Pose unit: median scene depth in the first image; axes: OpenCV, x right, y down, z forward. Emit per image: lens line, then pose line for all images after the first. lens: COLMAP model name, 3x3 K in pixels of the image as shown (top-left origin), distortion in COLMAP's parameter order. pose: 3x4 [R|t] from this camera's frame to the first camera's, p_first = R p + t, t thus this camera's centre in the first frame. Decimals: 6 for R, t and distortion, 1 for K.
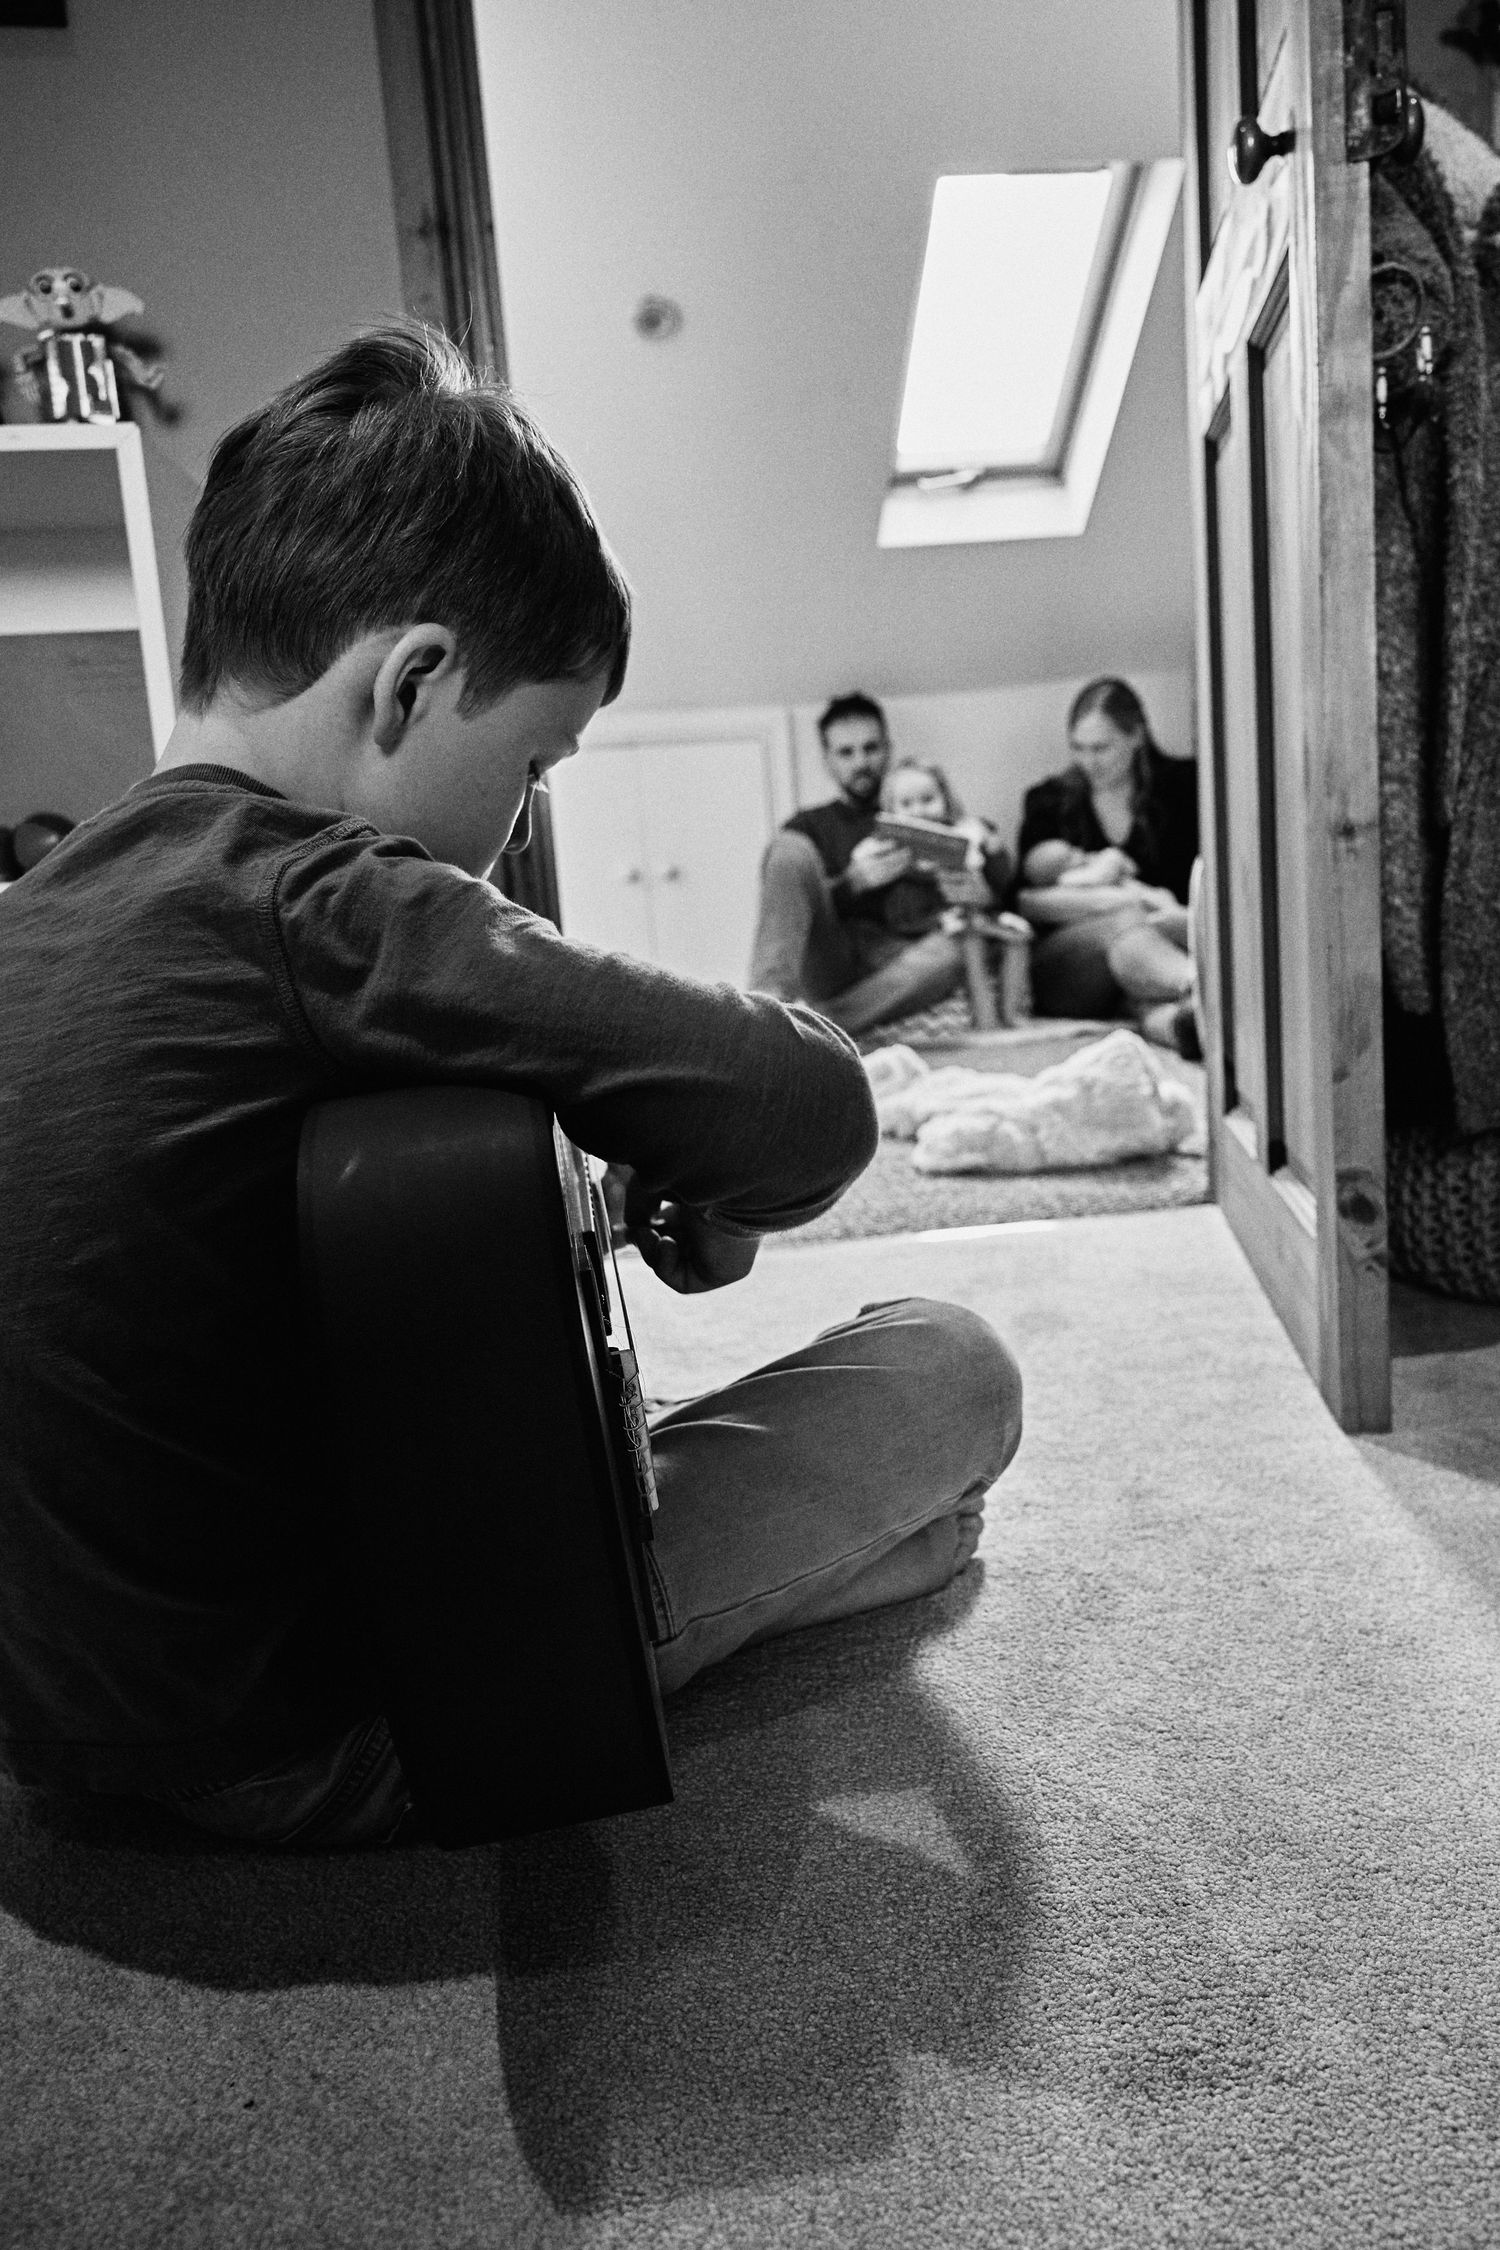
lens RADIAL K [[1835.5, 0, 750.0], [0, 1835.5, 1125.0], [0, 0, 1]] dist [-0.000948, -0.000586]
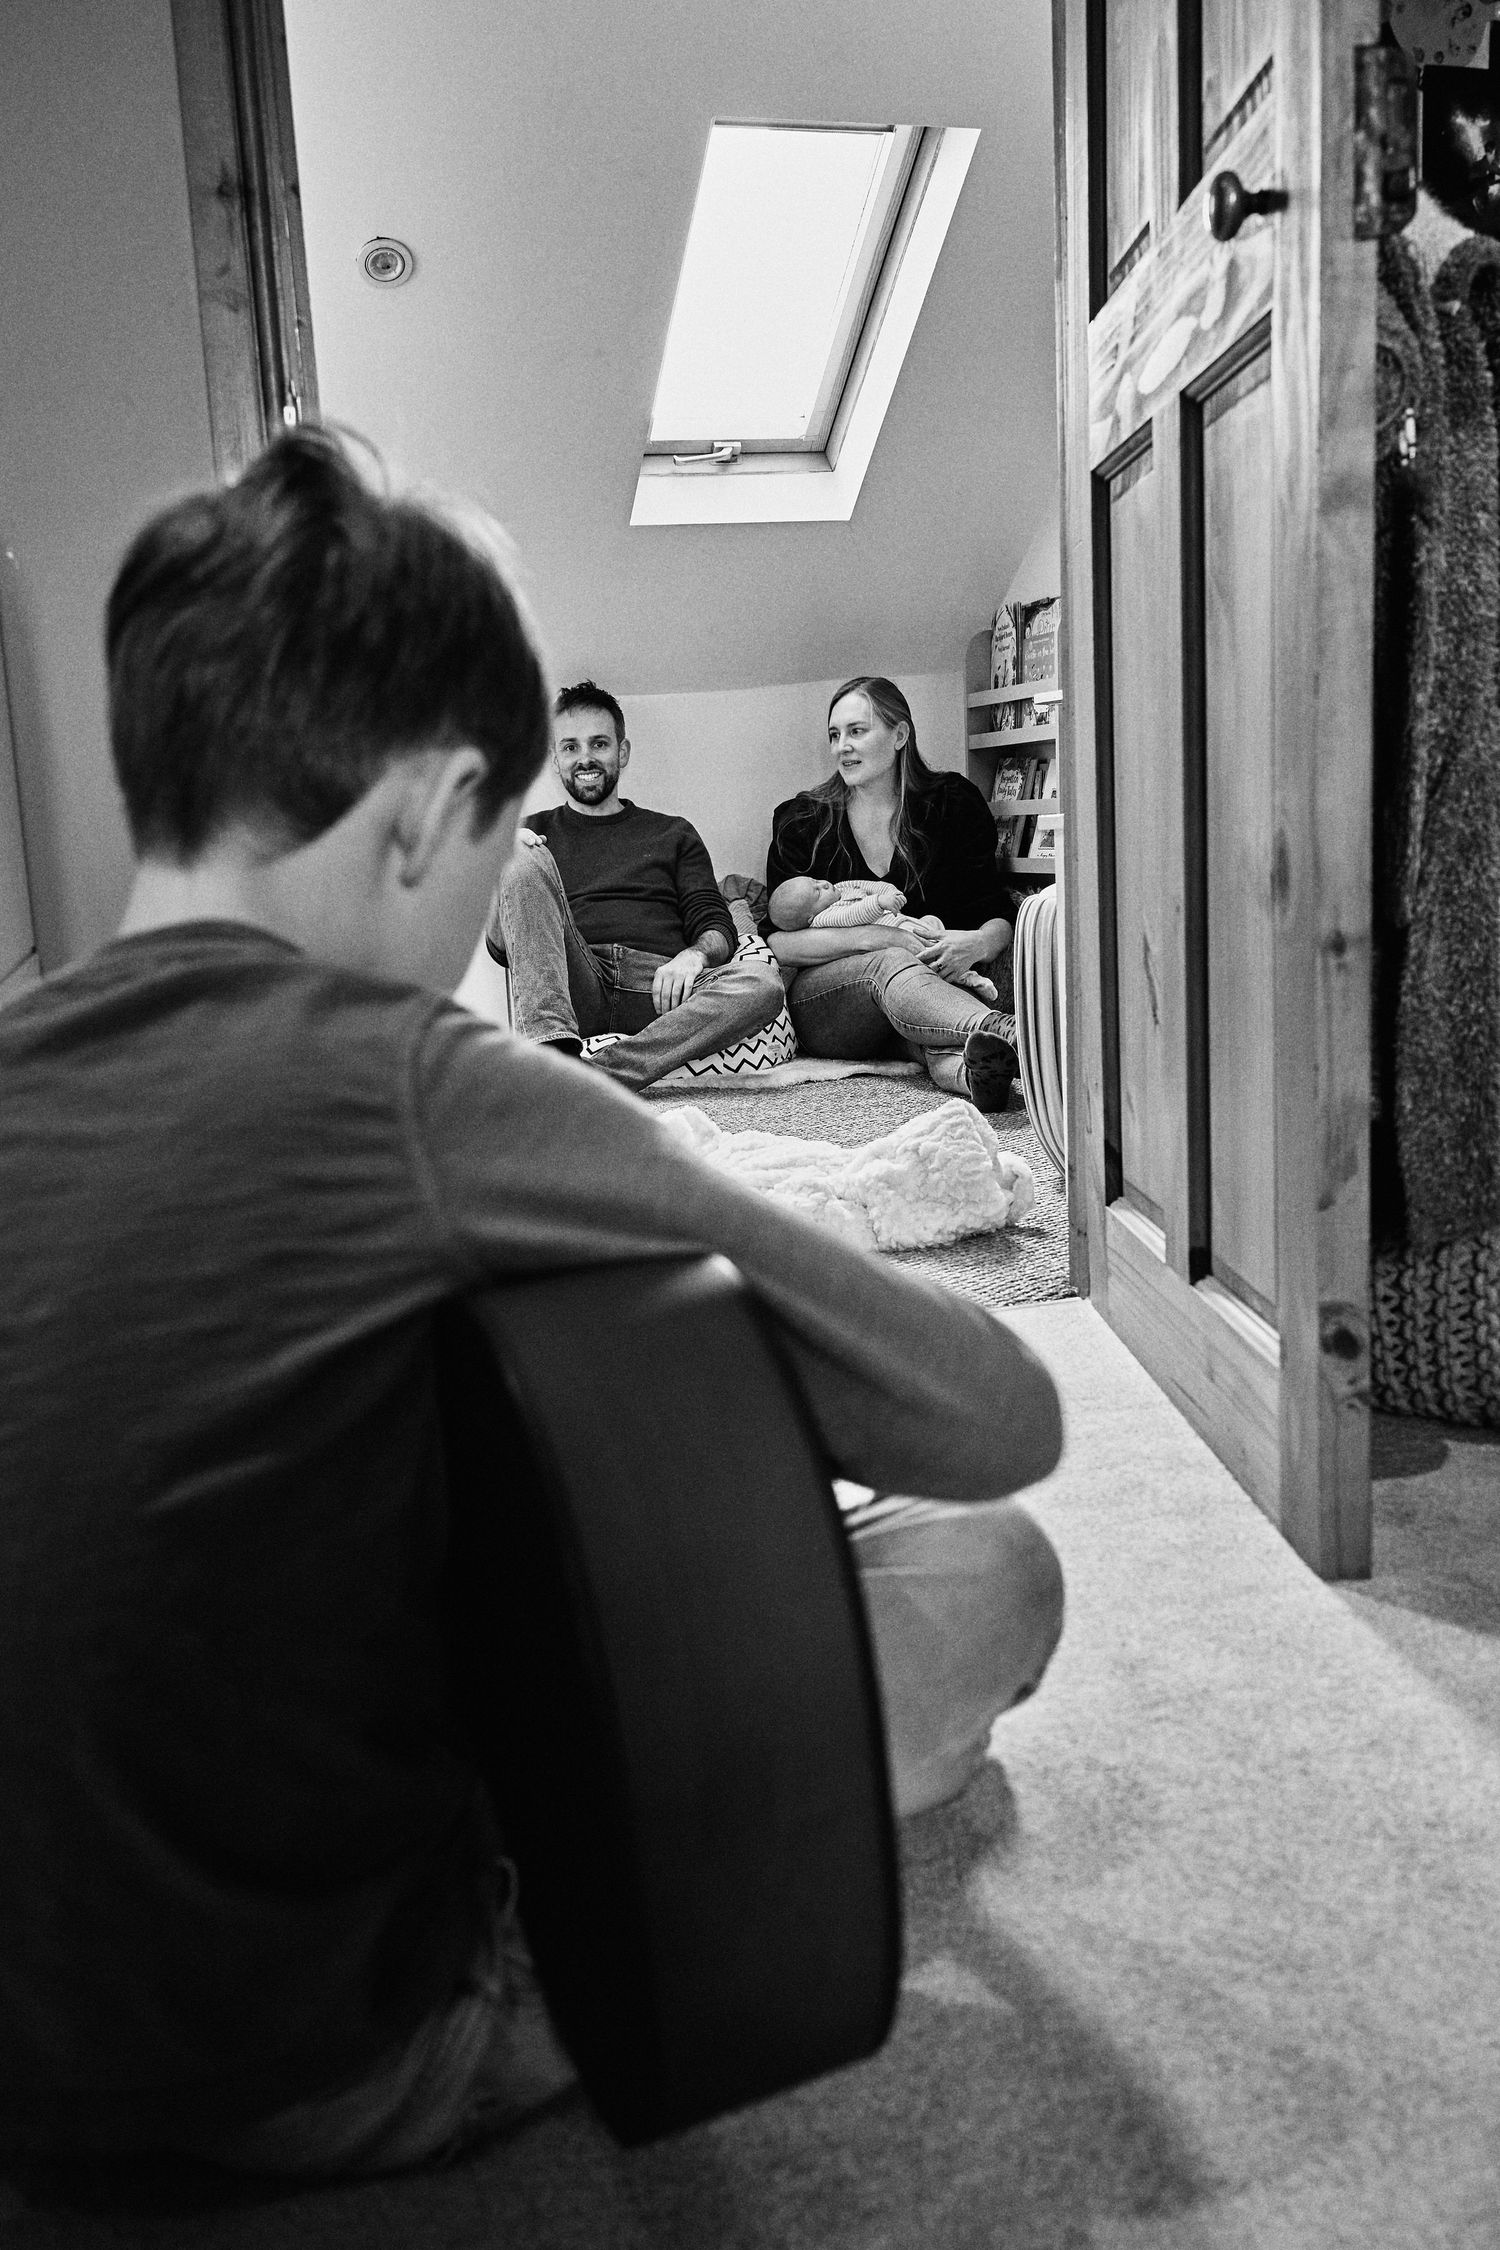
lens RADIAL K [[2070.7, 0, 750.7], [0, 2070.7, 1149.0], [0, 0, 1]] dist [0.004417, -0.005740]
pose [[0.985210, -0.010236, 0.171044, -0.135998], [0.009474, 0.999941, 0.005271, -0.058078], [-0.171088, -0.003572, 0.985249, 0.008842]]
